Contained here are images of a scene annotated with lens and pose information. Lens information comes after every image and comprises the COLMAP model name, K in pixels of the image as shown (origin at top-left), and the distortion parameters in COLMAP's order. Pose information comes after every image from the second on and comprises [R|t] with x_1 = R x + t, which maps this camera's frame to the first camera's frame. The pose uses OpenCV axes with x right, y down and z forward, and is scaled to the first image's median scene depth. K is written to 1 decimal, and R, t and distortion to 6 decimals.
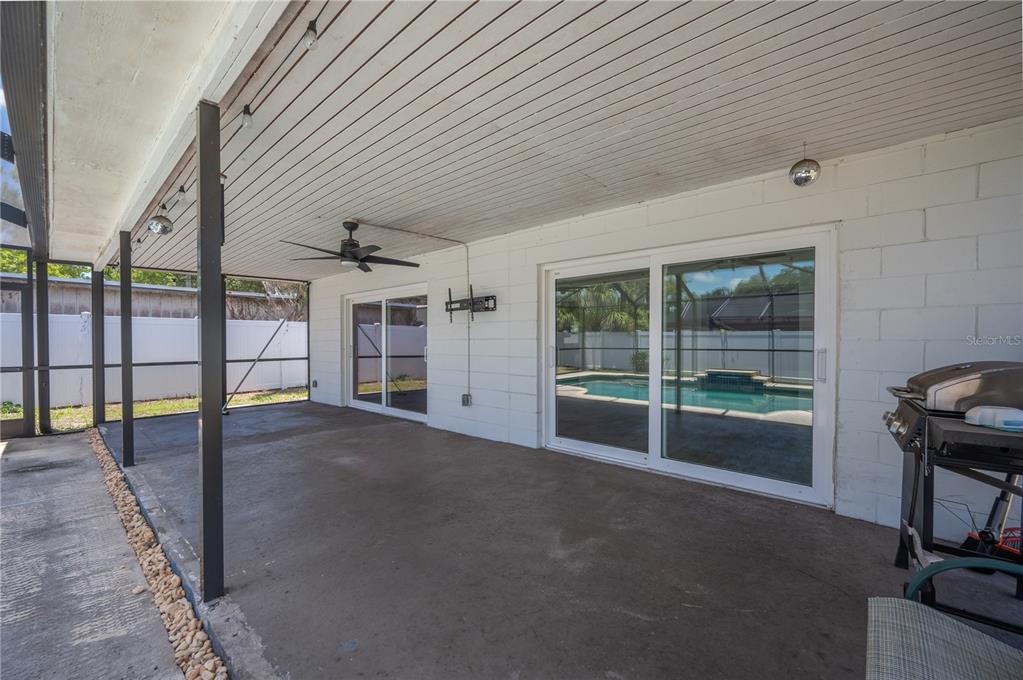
lens RADIAL K [[408.5, 0, 507.3], [0, 408.5, 342.9], [0, 0, 1]] dist [-0.002573, 0.000543]
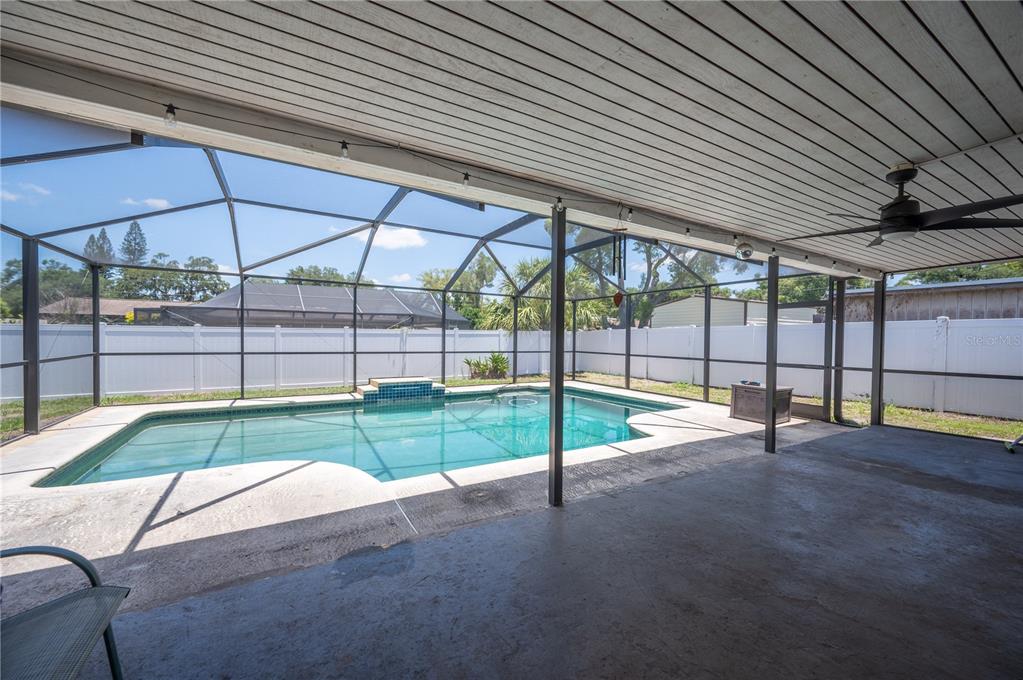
lens RADIAL K [[408.5, 0, 518.5], [0, 408.5, 340.0], [0, 0, 1]] dist [-0.002573, 0.000543]
pose [[-0.286846, 0.004614, -0.957966, 0.493338], [-0.017884, 0.999788, 0.010170, -0.027541], [0.957810, 0.020049, -0.286703, 0.736062]]
